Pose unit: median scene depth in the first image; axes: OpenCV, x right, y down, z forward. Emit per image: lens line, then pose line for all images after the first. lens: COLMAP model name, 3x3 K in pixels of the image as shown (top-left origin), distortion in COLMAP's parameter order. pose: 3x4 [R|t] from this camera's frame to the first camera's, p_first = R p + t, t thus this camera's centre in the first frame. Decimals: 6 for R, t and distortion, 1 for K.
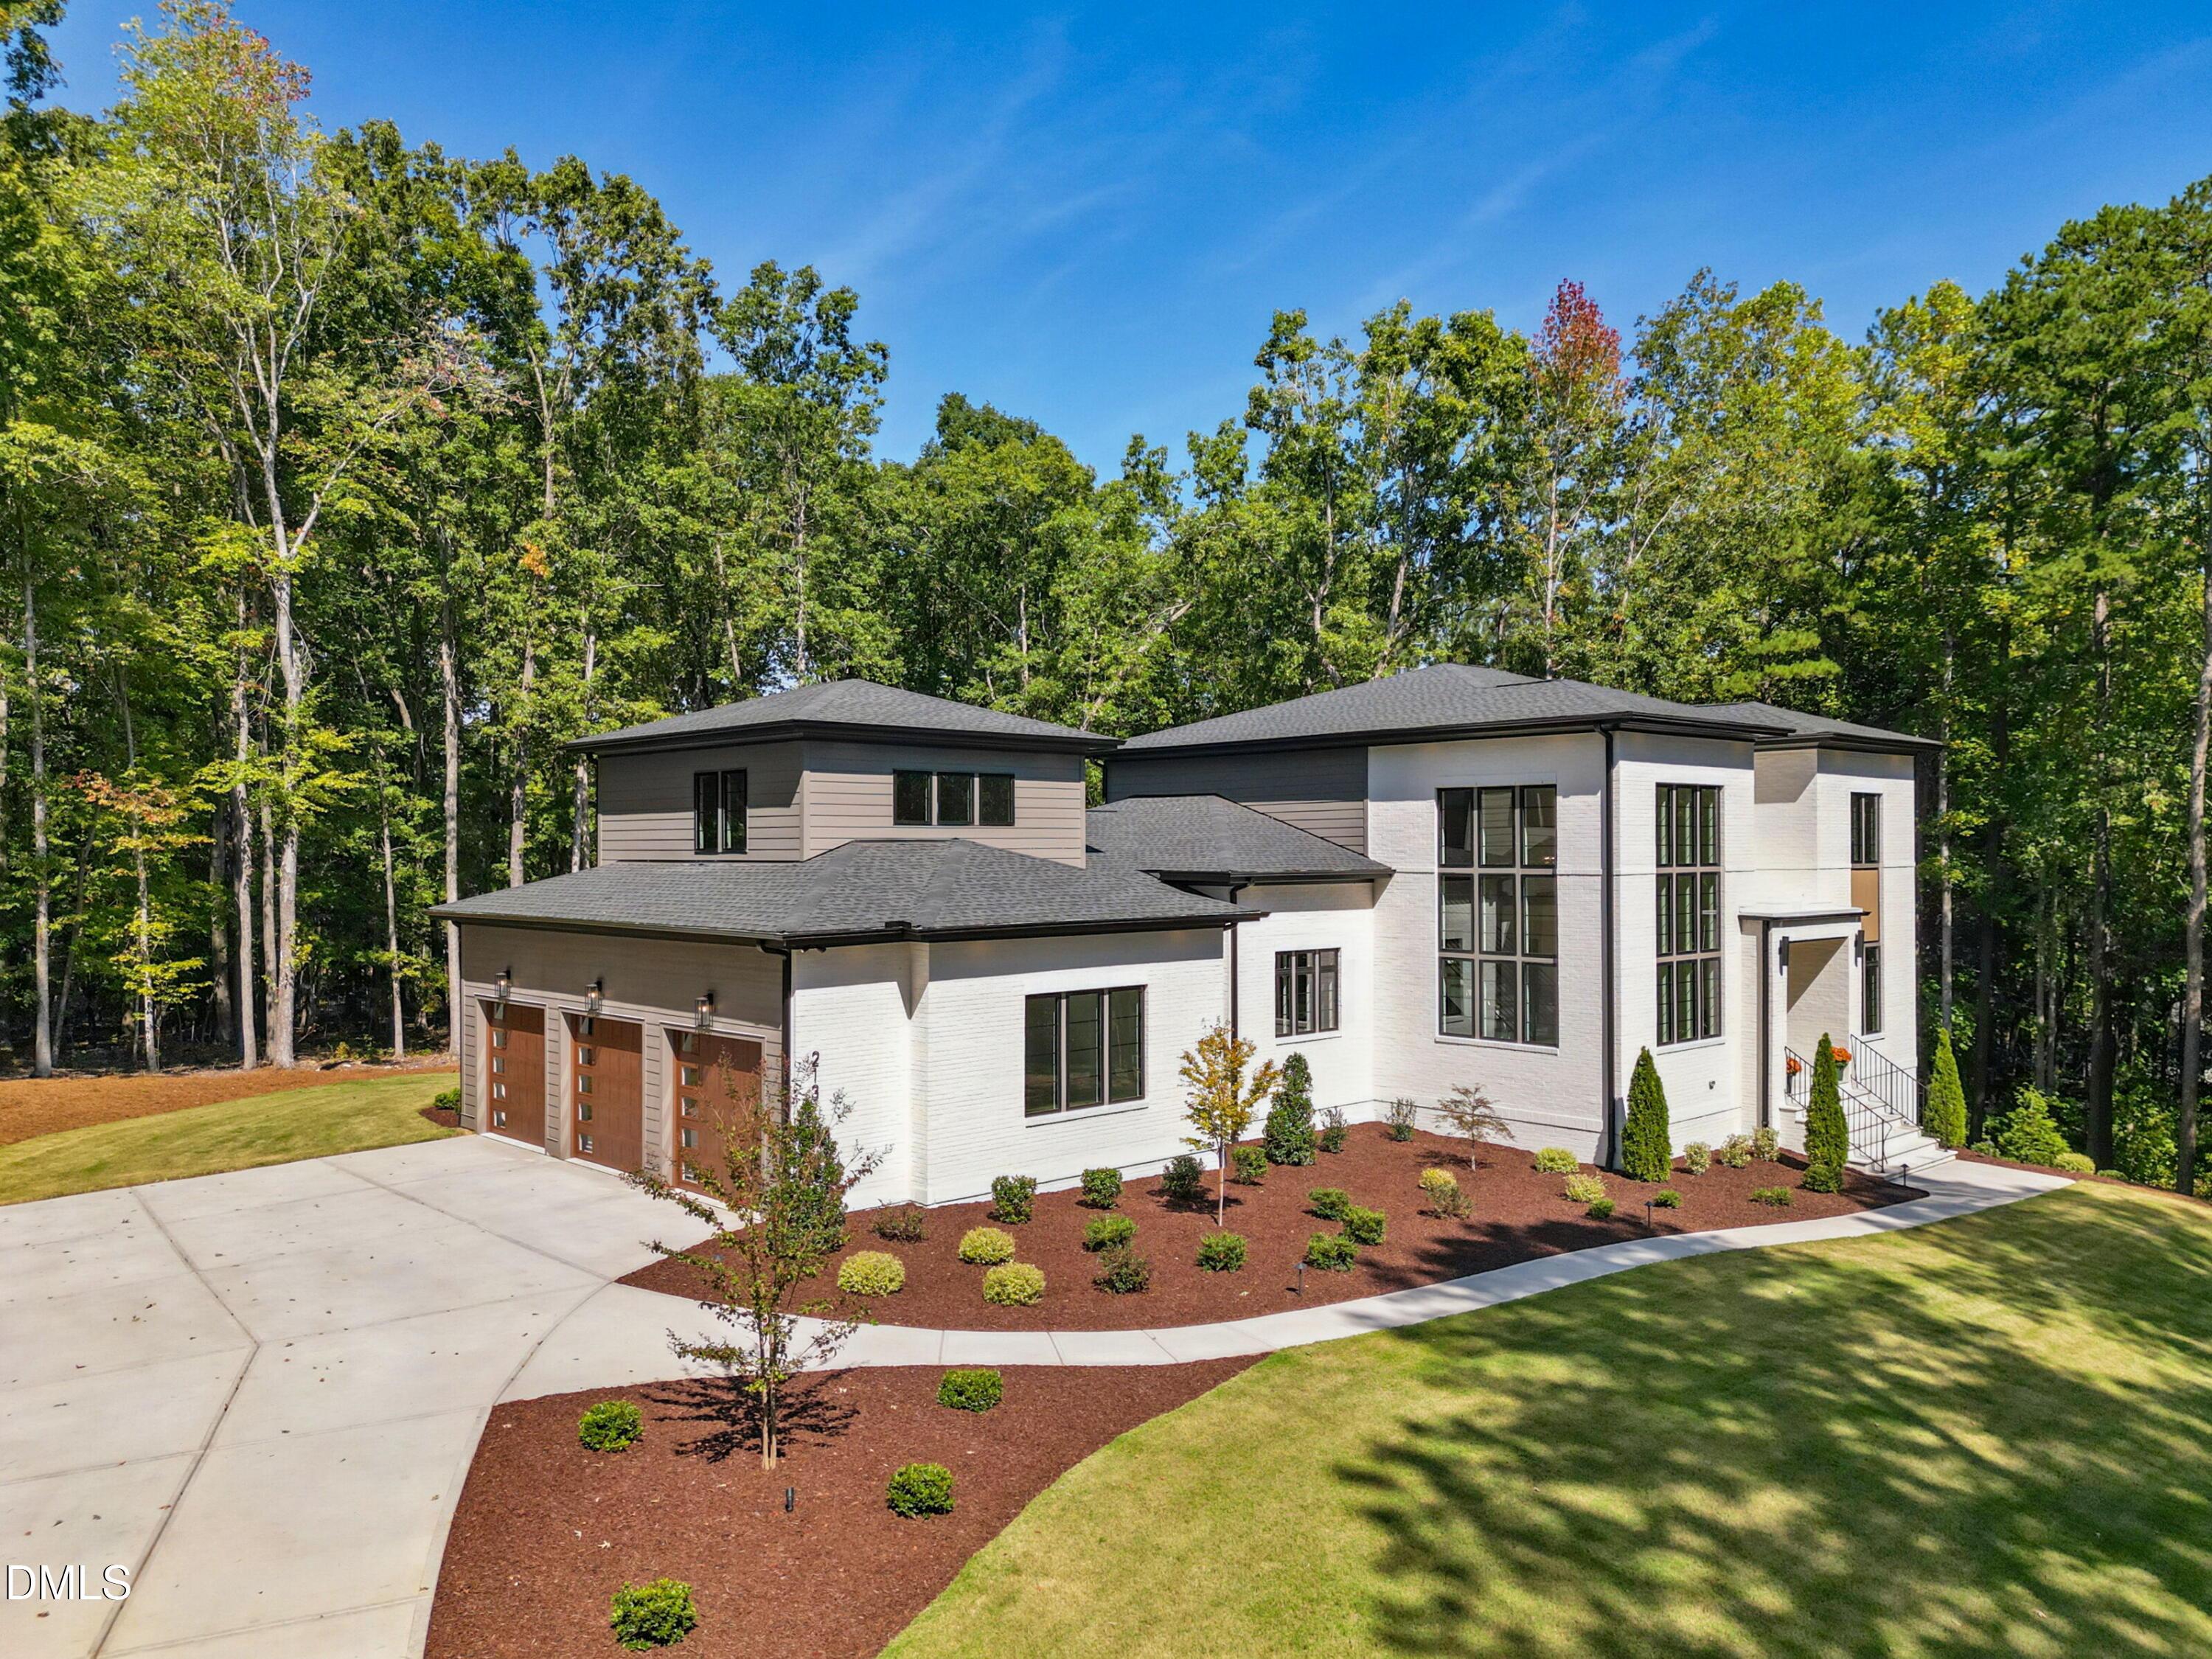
lens RADIAL K [[1538.9, 0, 1105.9], [0, 1538.9, 832.7], [0, 0, 1]] dist [0.058275, -0.037103]
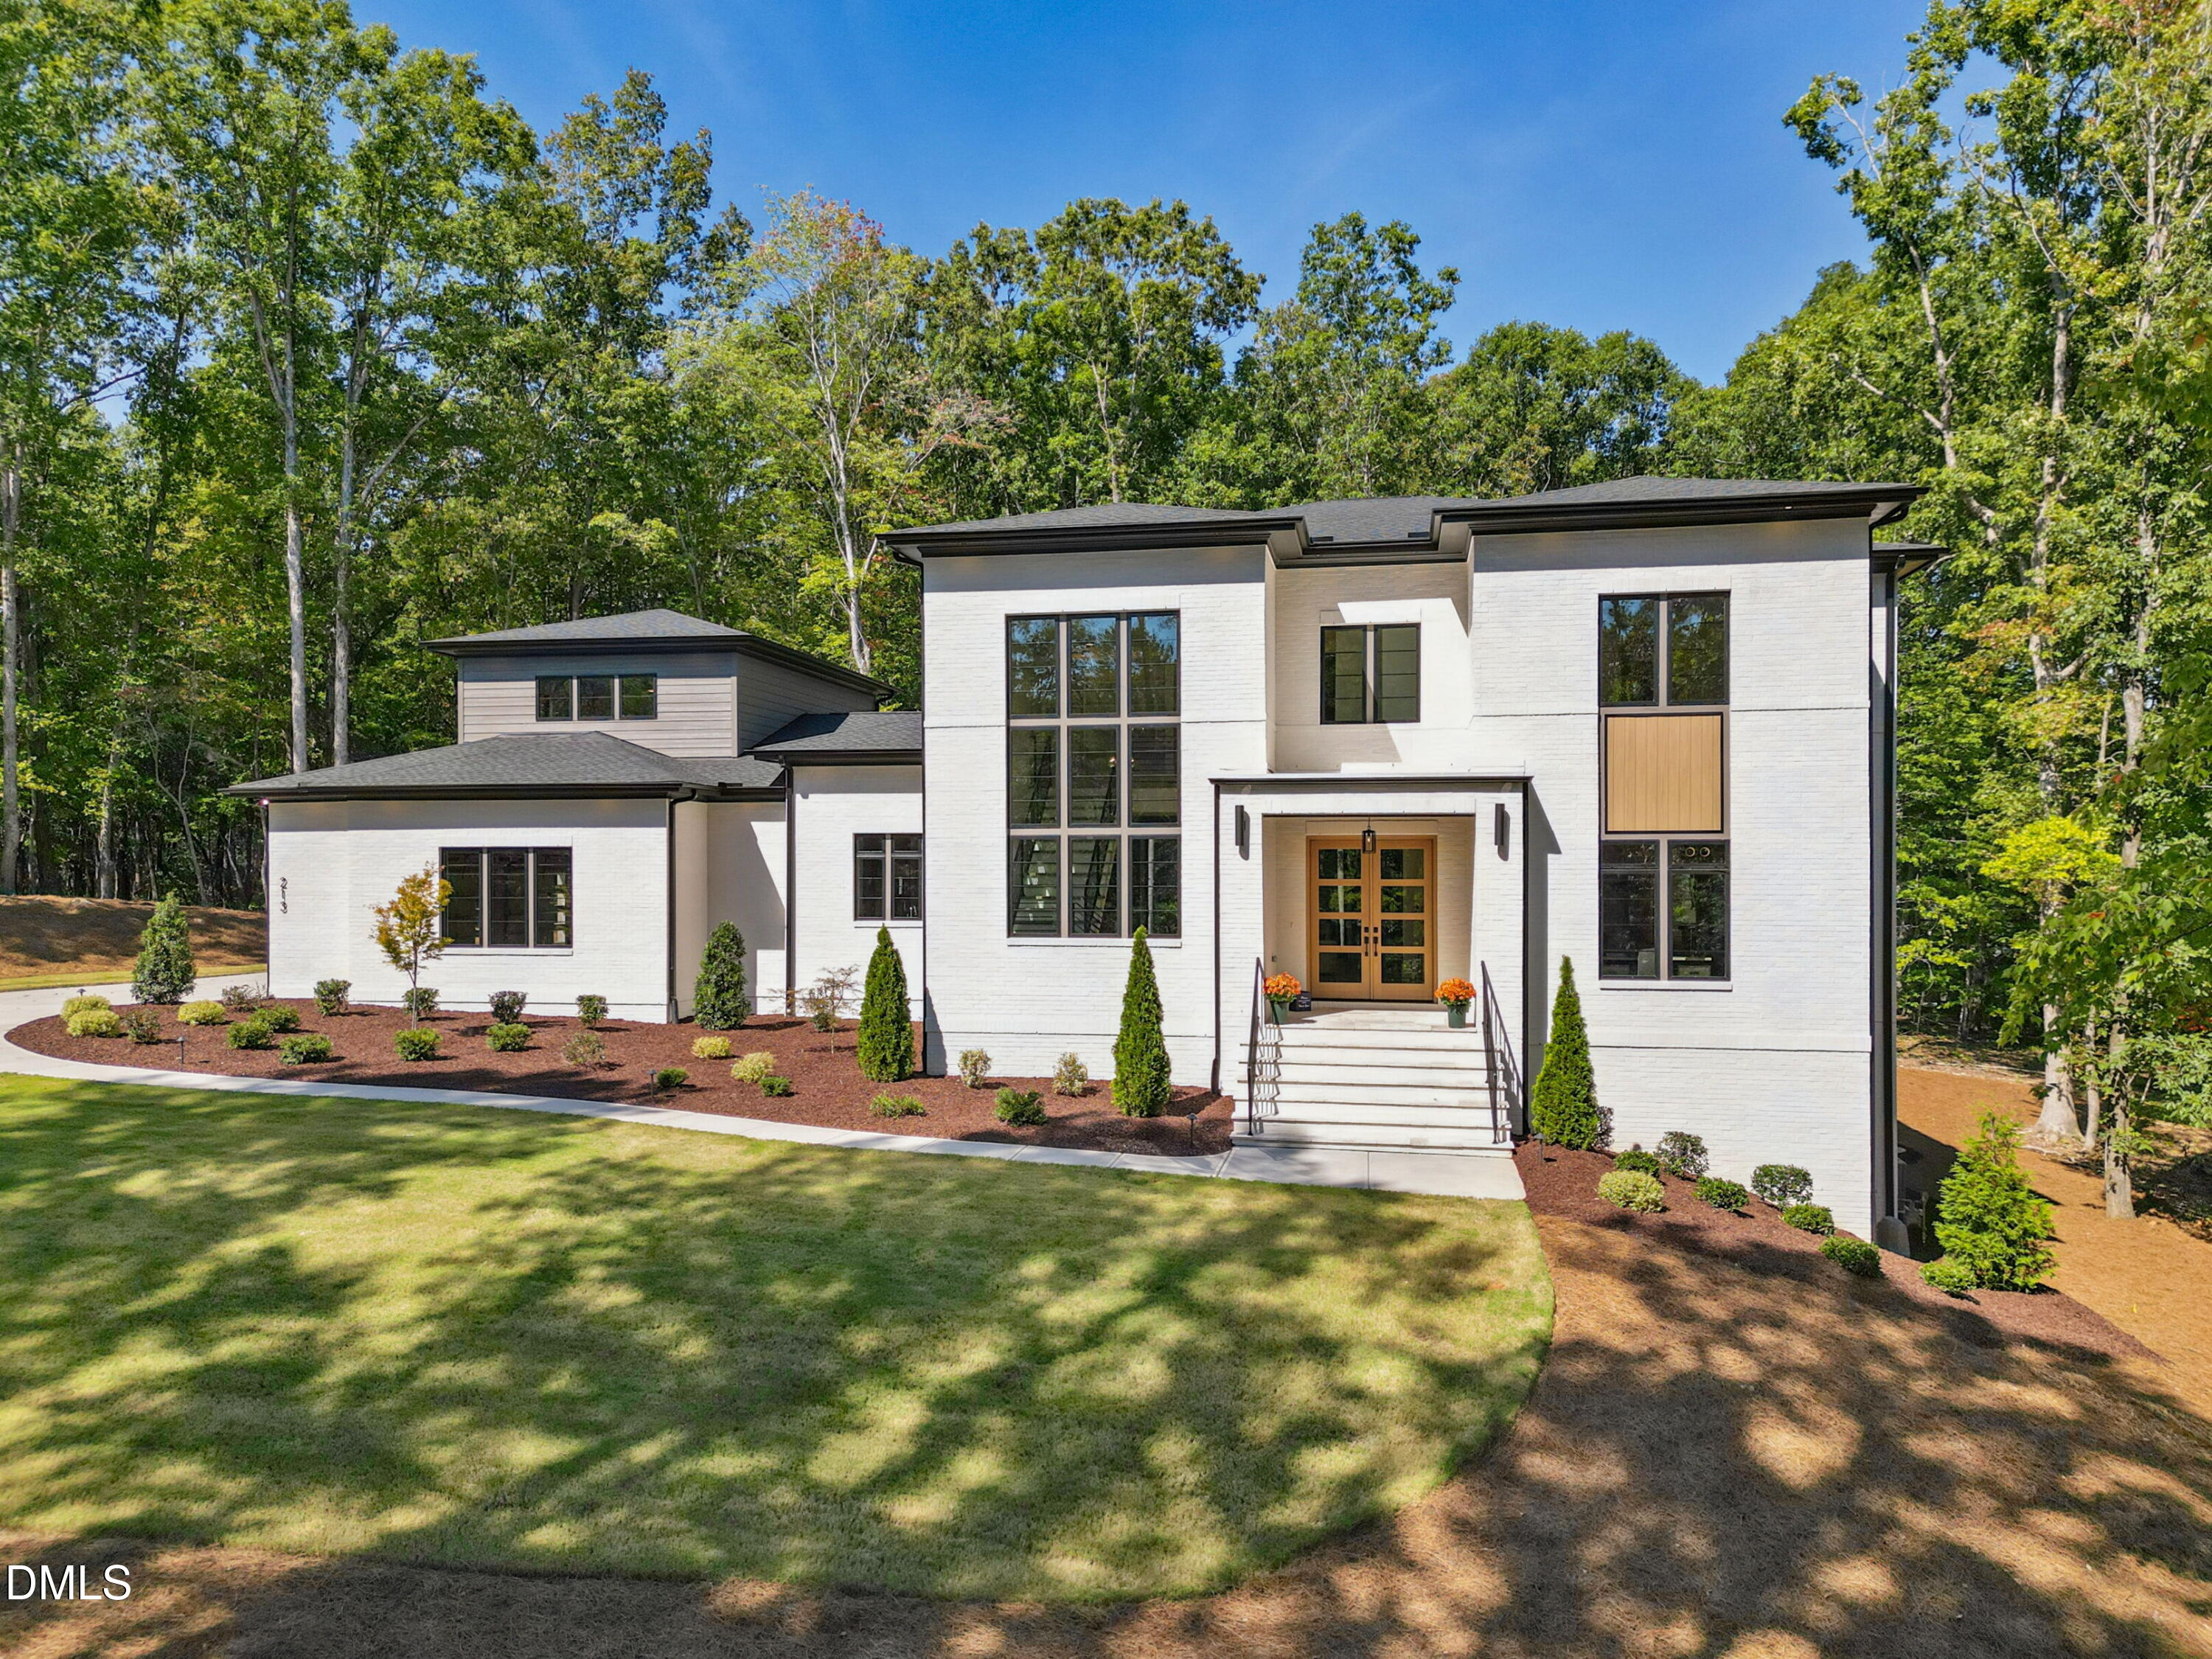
lens RADIAL K [[1538.9, 0, 1149.8], [0, 1538.9, 832.0], [0, 0, 1]] dist [0.058275, -0.037103]
pose [[0.625867, -0.013639, -0.779810, 1.102346], [0.010120, 0.999905, -0.009366, 0.096758], [0.779864, -0.002030, 0.625946, 0.583073]]
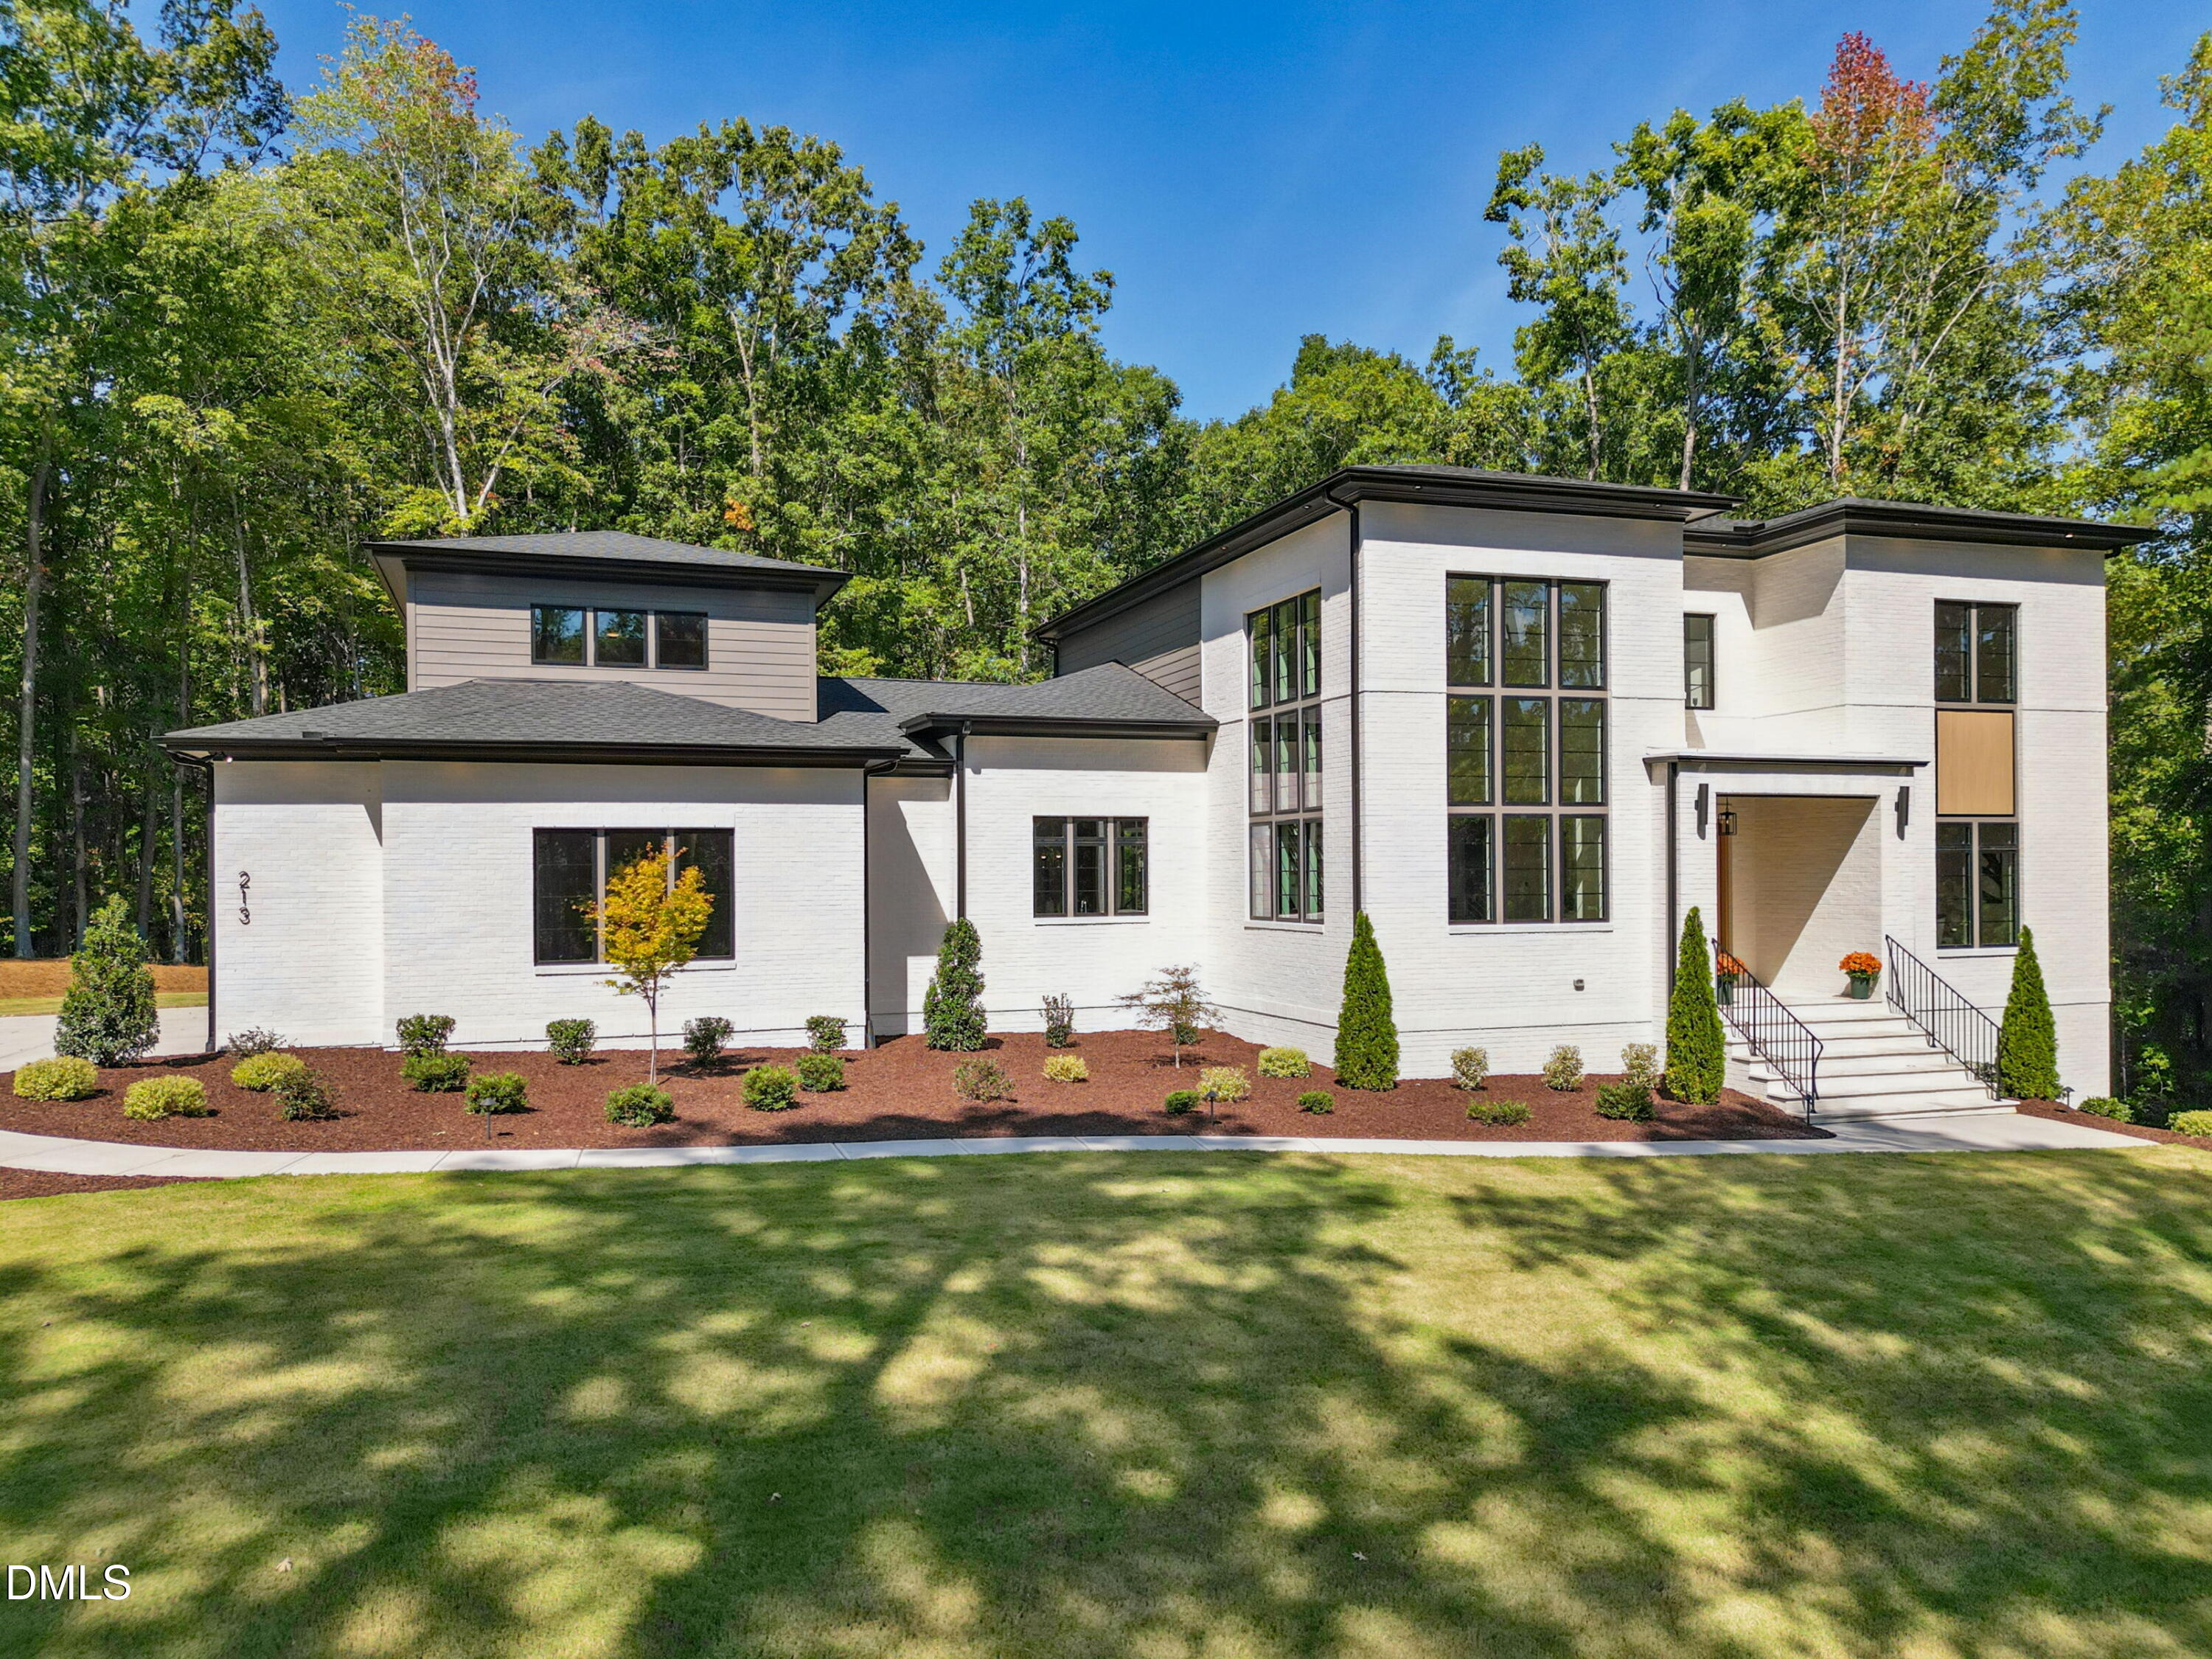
lens RADIAL K [[1538.9, 0, 1114.3], [0, 1538.9, 837.9], [0, 0, 1]] dist [0.058275, -0.037103]
pose [[0.922010, -0.013938, -0.386916, 0.524373], [0.011145, 0.999893, -0.009460, 0.107986], [0.387006, 0.004410, 0.922067, 0.267228]]
